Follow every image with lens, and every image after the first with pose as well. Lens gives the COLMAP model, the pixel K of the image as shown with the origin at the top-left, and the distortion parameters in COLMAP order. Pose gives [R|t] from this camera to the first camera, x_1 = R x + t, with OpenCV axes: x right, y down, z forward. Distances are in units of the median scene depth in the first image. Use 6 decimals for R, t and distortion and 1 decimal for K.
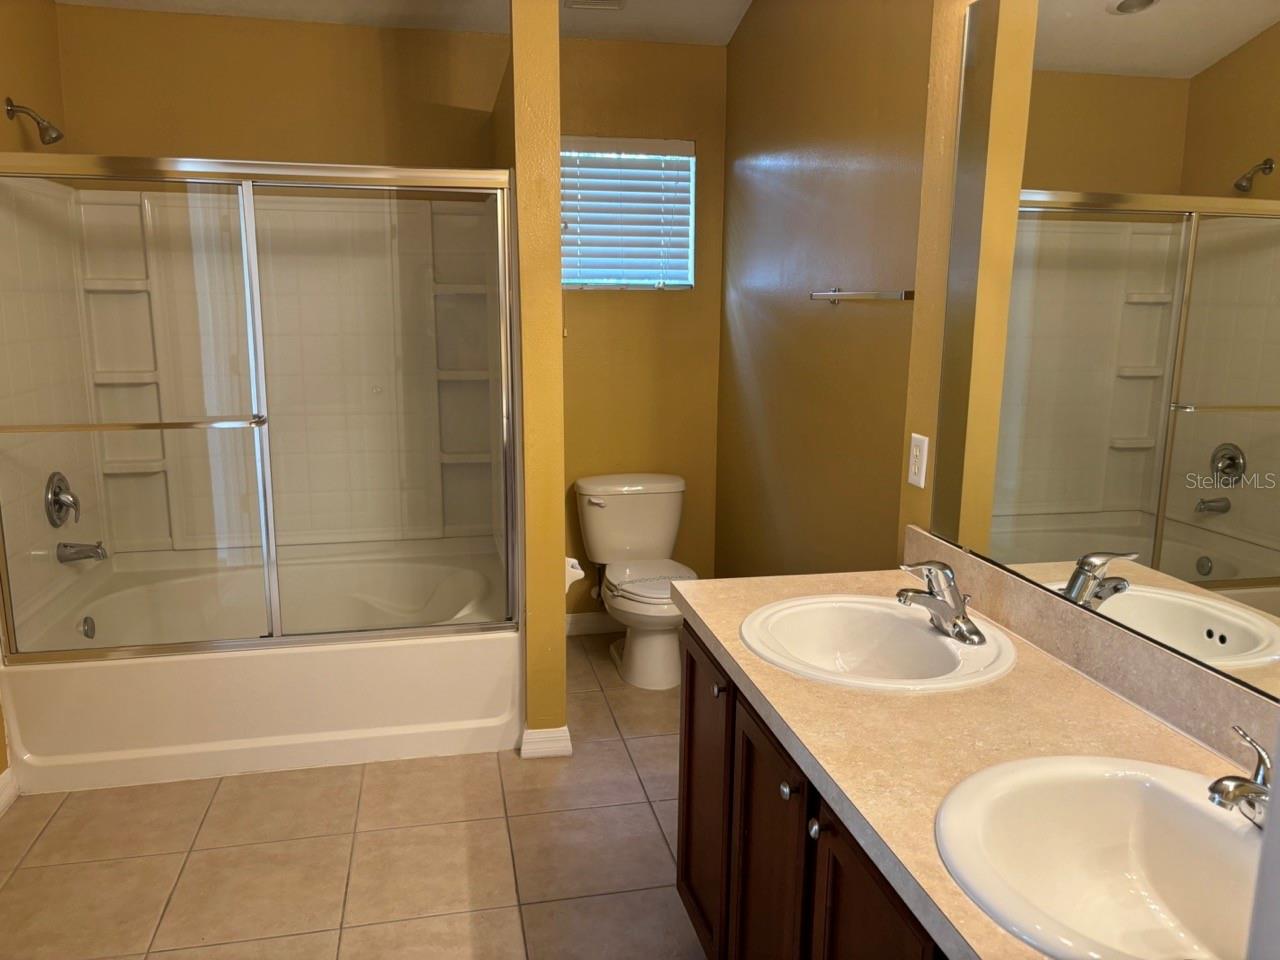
lens RADIAL K [[963.7, 0, 643.7], [0, 963.7, 487.0], [0, 0, 1]] dist [0.043599, -0.048547]
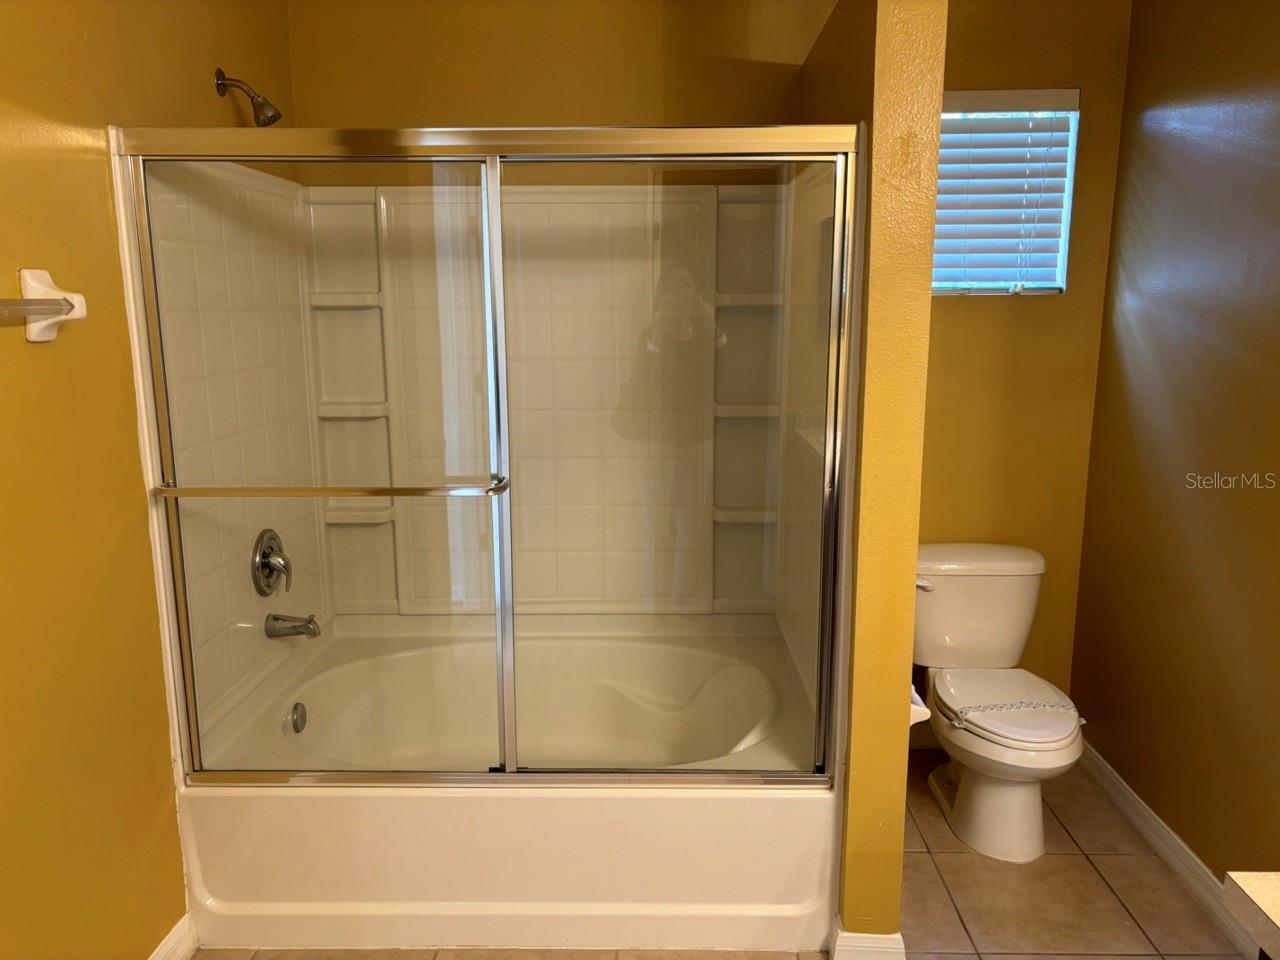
lens RADIAL K [[963.7, 0, 645.5], [0, 963.7, 497.7], [0, 0, 1]] dist [0.043599, -0.048547]
pose [[0.973061, 0.036992, -0.227562, -0.109126], [-0.034958, 0.999305, 0.012962, -0.065660], [0.227883, -0.004658, 0.973677, 0.281549]]
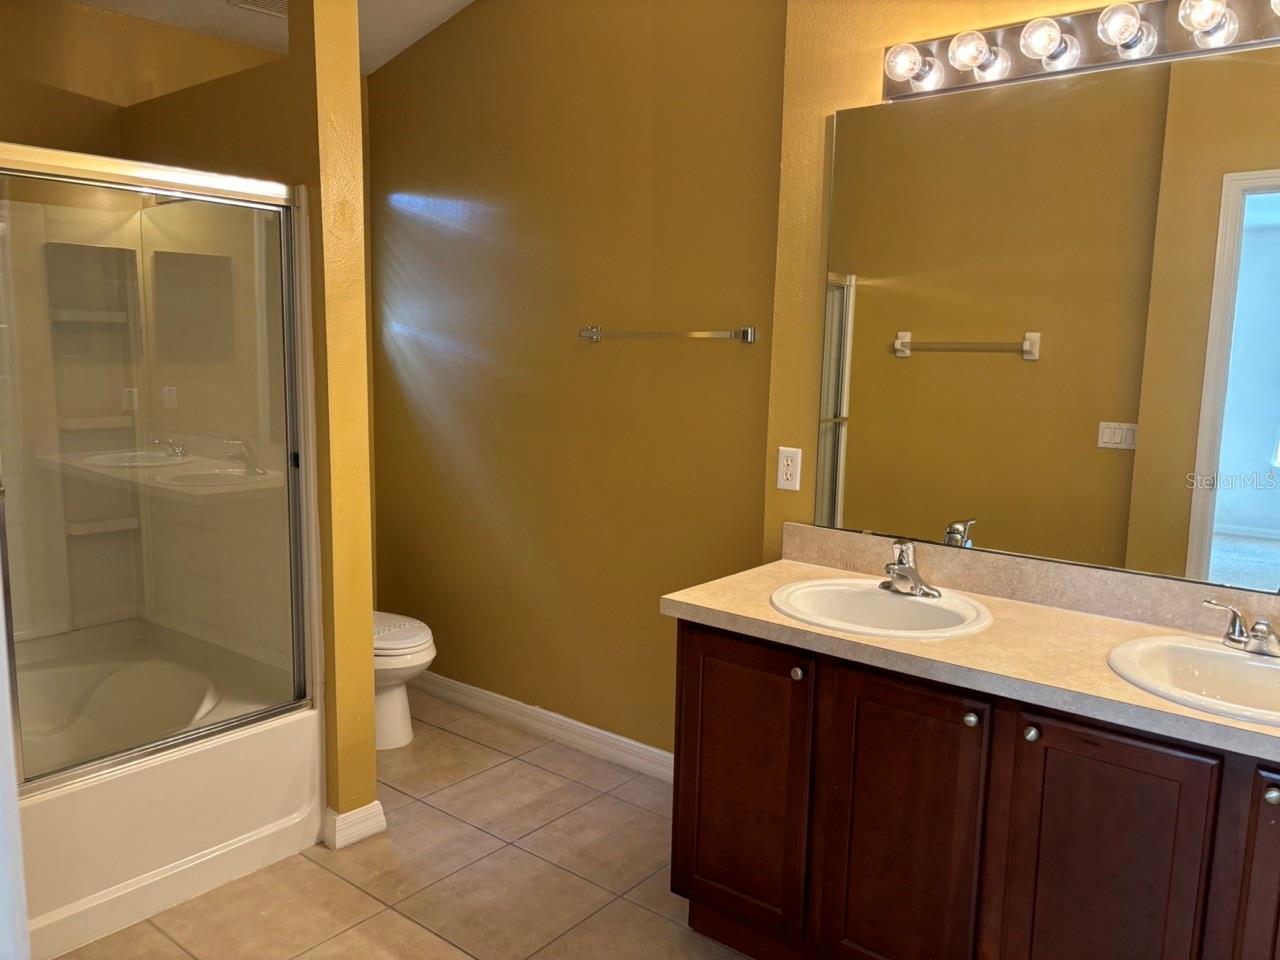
lens RADIAL K [[963.7, 0, 646.6], [0, 963.7, 494.1], [0, 0, 1]] dist [0.043599, -0.048547]
pose [[0.775636, -0.087689, 0.625060, -0.423821], [0.107898, 0.994146, 0.005576, -0.015028], [-0.621890, 0.063118, 0.780557, 0.113409]]
